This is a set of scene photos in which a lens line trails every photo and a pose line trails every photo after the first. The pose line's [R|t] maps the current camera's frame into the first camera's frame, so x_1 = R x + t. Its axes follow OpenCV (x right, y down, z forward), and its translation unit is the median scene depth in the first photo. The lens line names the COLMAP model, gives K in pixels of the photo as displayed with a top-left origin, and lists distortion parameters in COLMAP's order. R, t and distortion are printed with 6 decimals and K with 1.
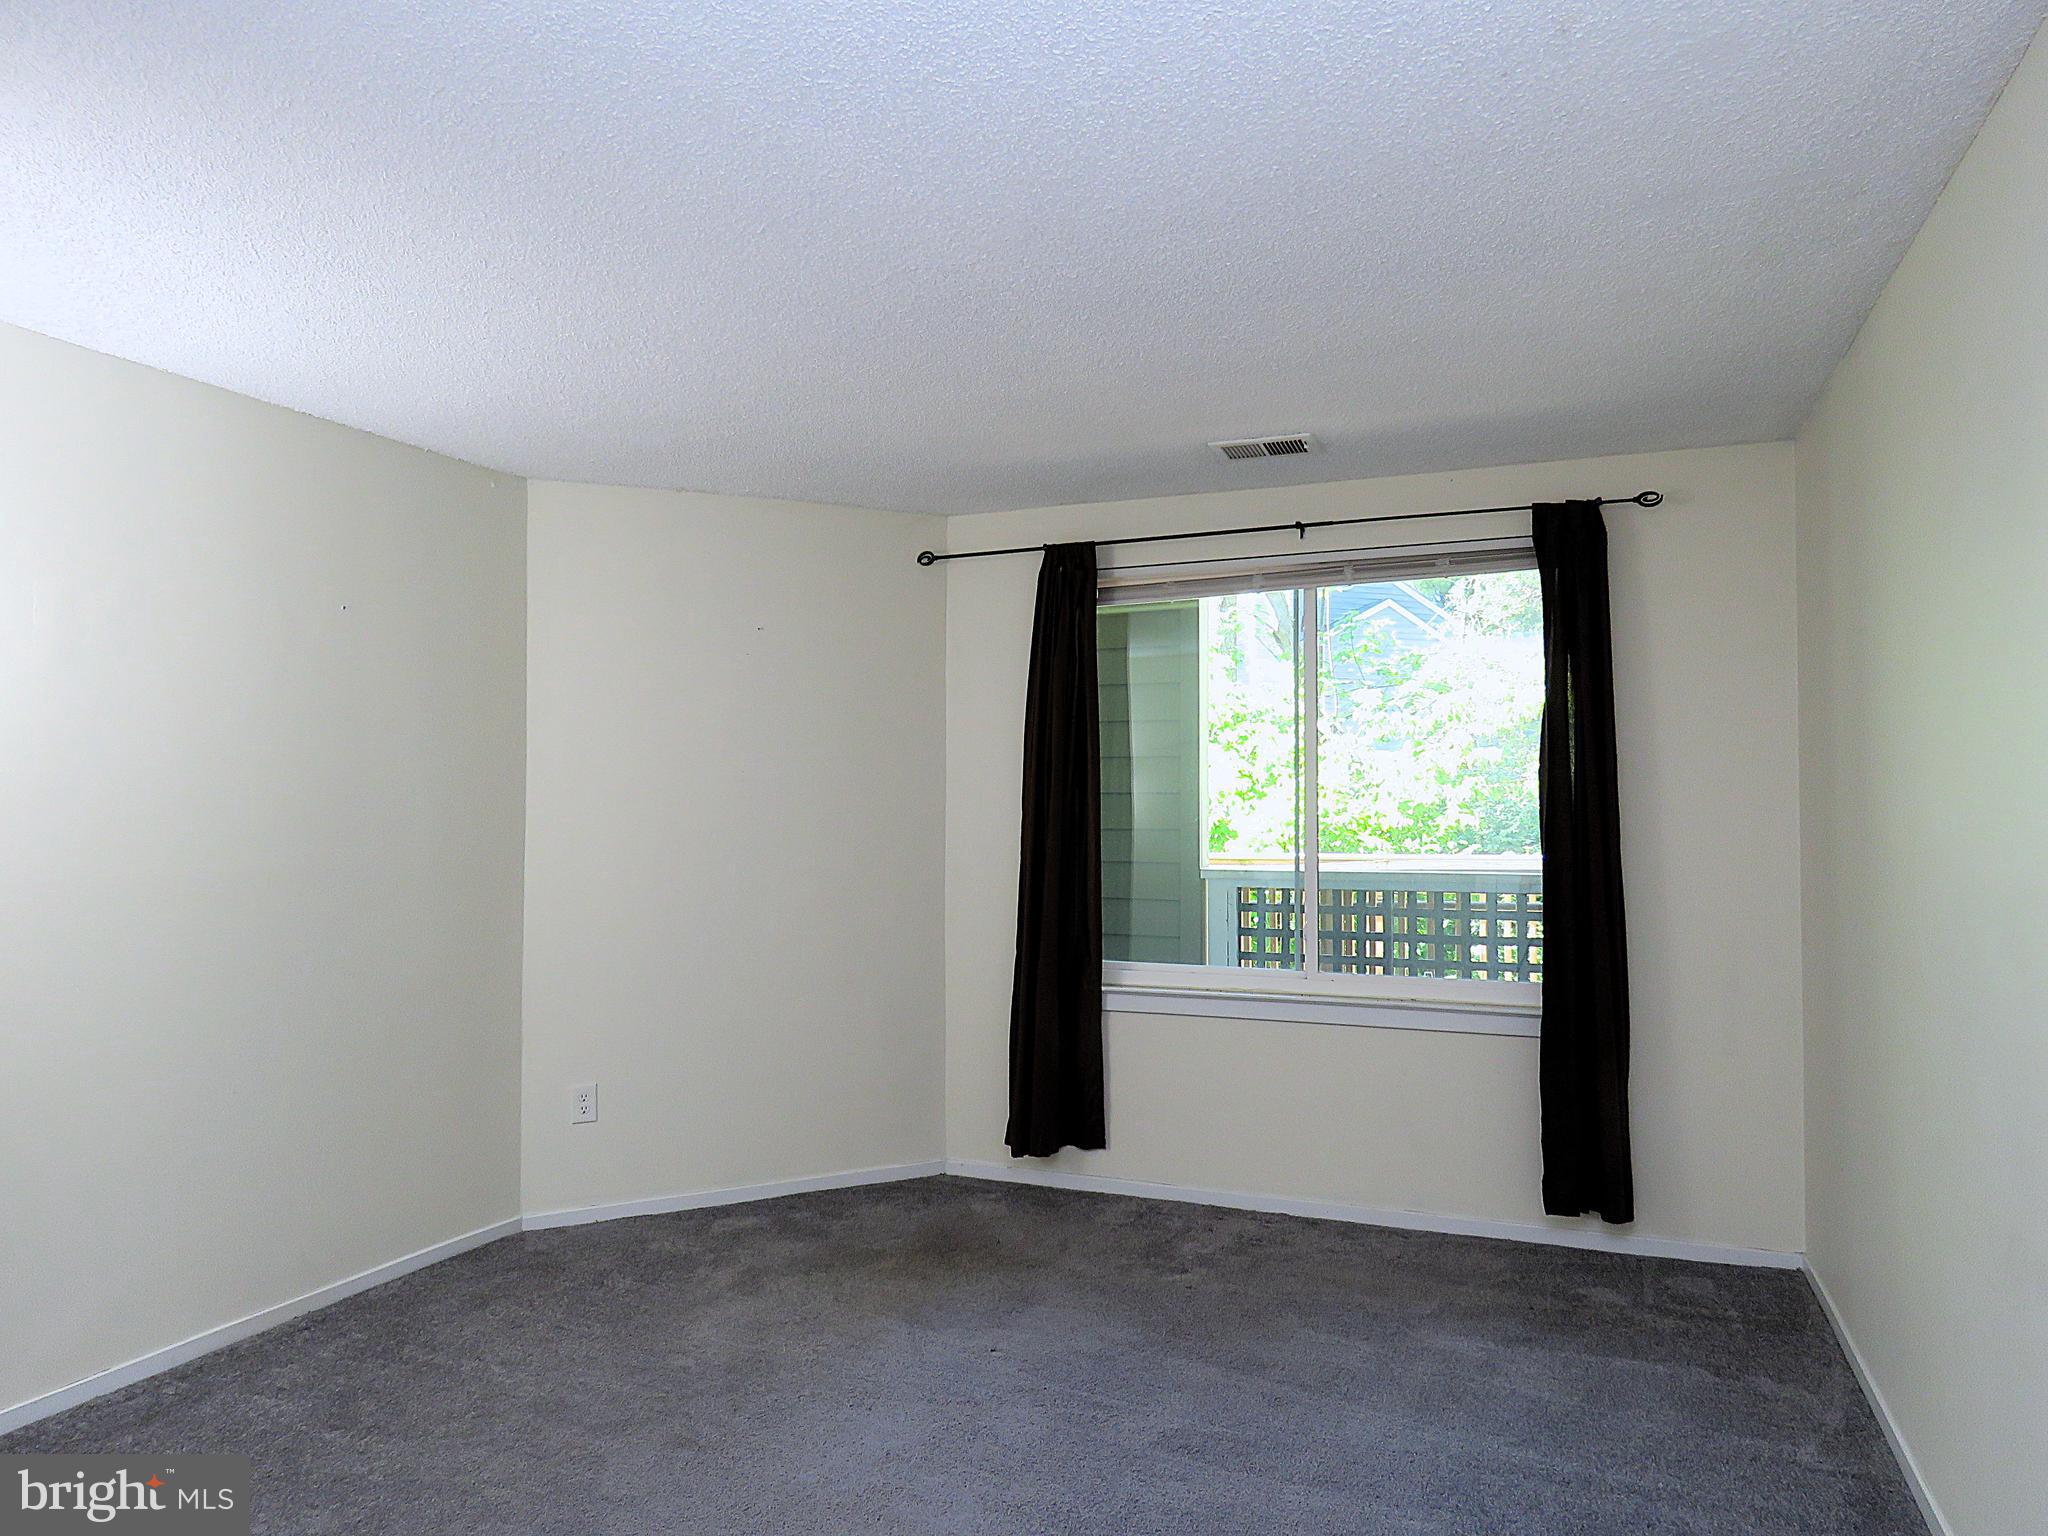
lens RADIAL K [[1313.6, 0, 1026.6], [0, 1313.6, 768.0], [0, 0, 1]] dist [0.009422, -0.011327]
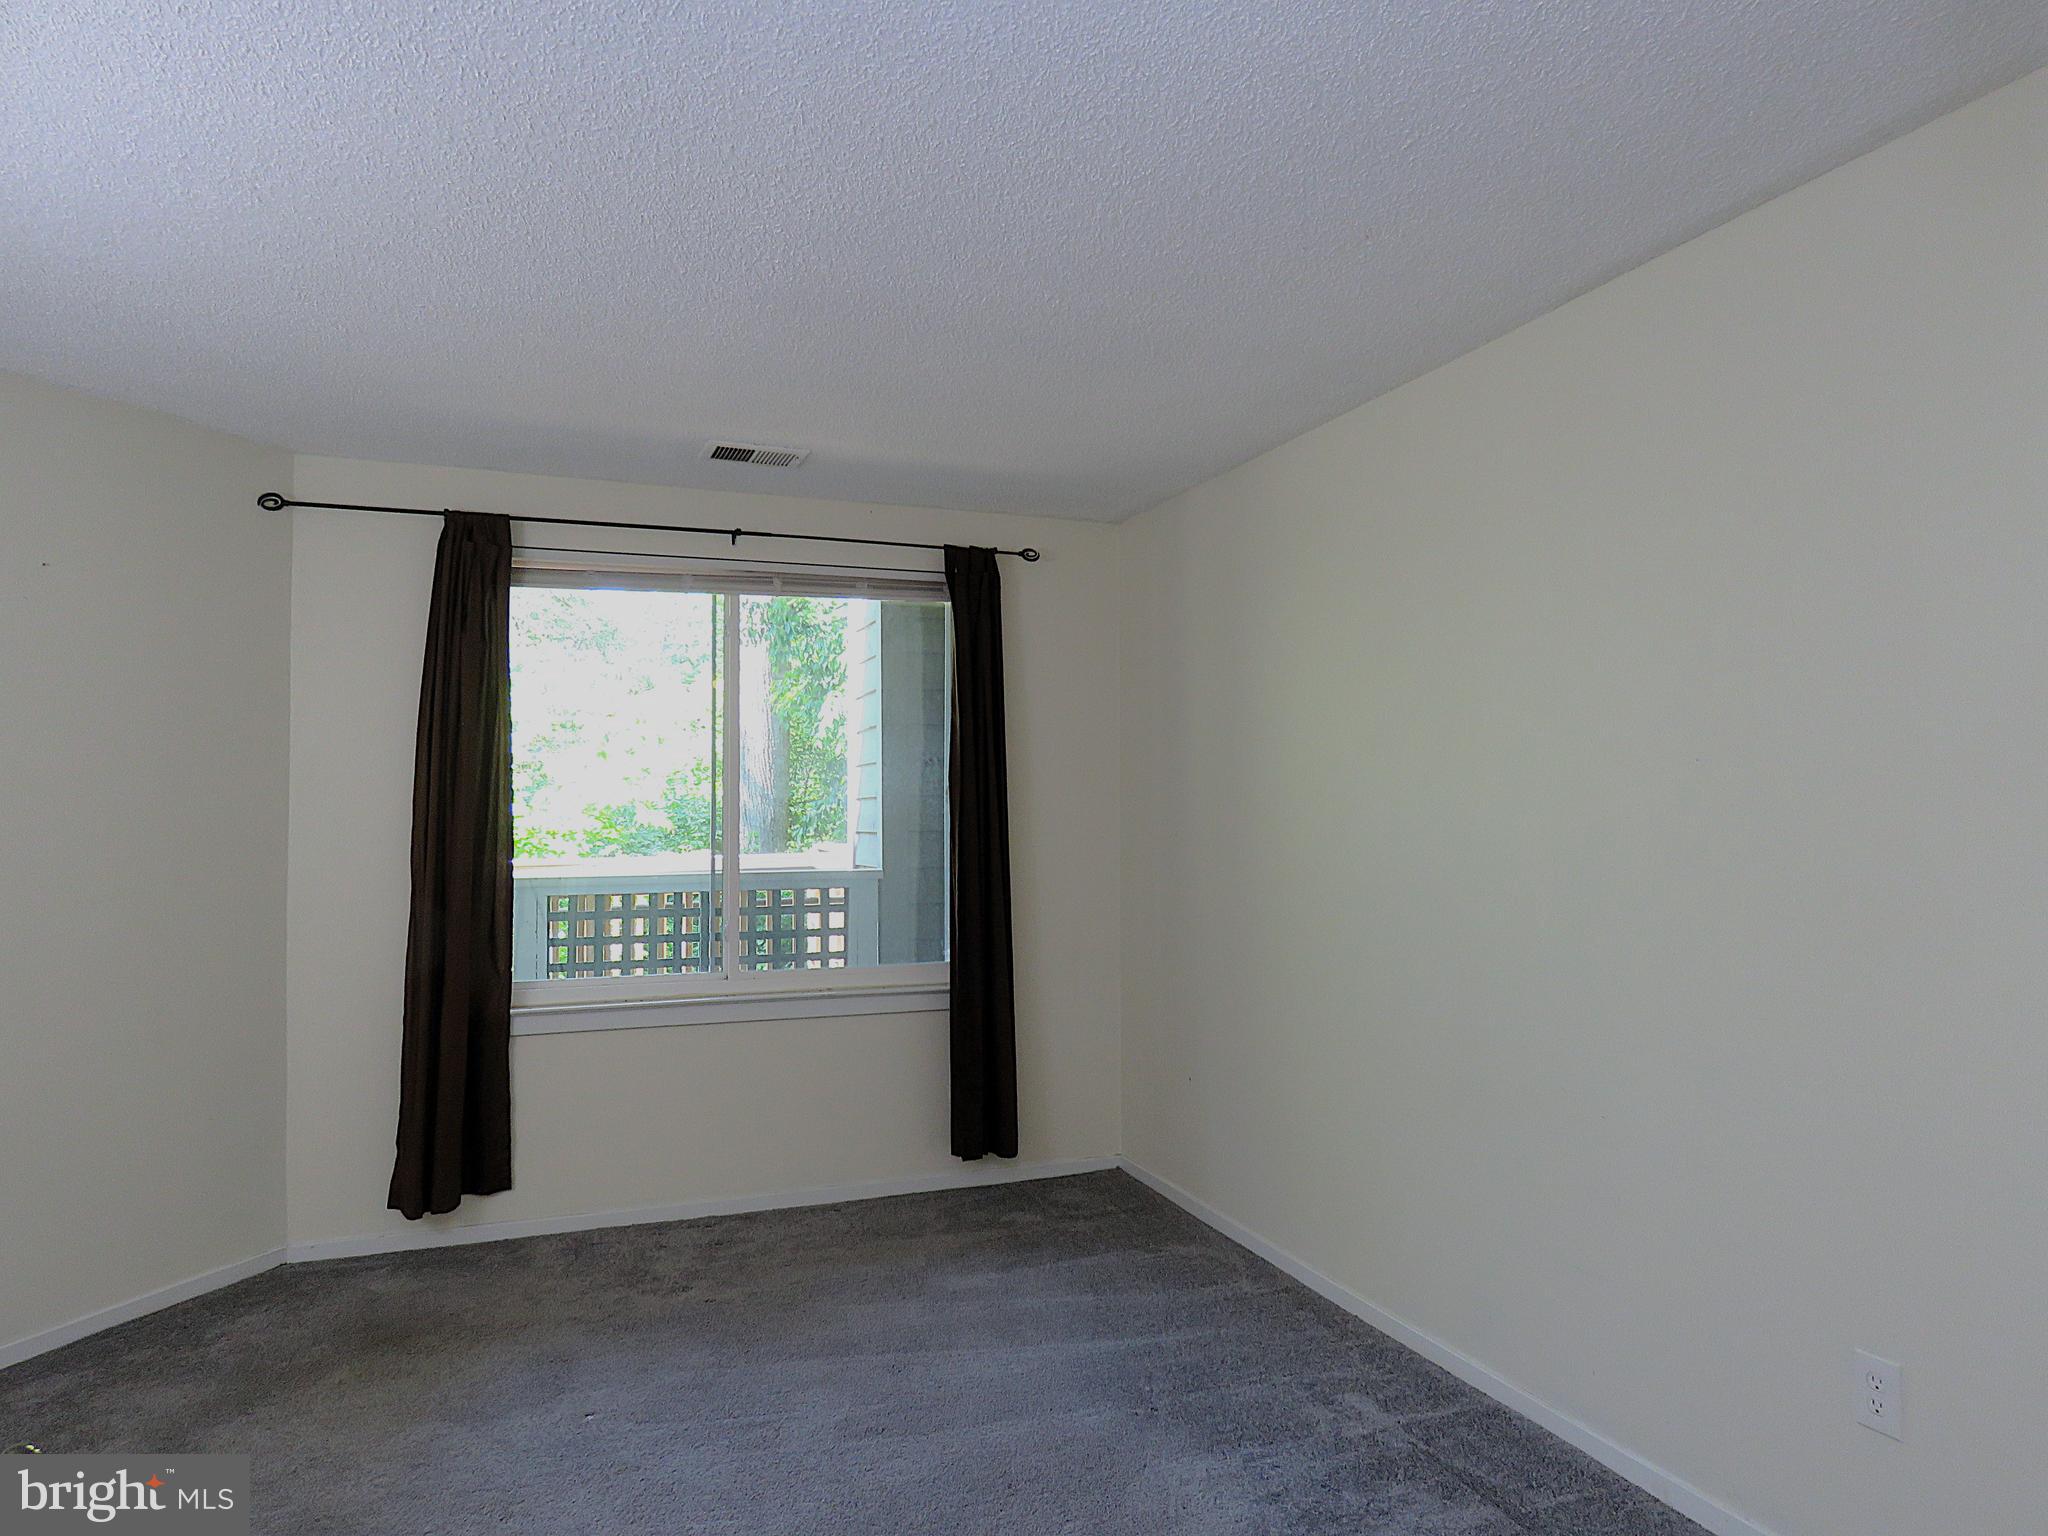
lens RADIAL K [[1313.6, 0, 1029.2], [0, 1313.6, 773.1], [0, 0, 1]] dist [0.009422, -0.011327]
pose [[0.730412, 0.016421, 0.682810, -0.309497], [-0.017754, 0.999830, -0.005053, 0.002286], [-0.682776, -0.008432, 0.730579, 0.102522]]
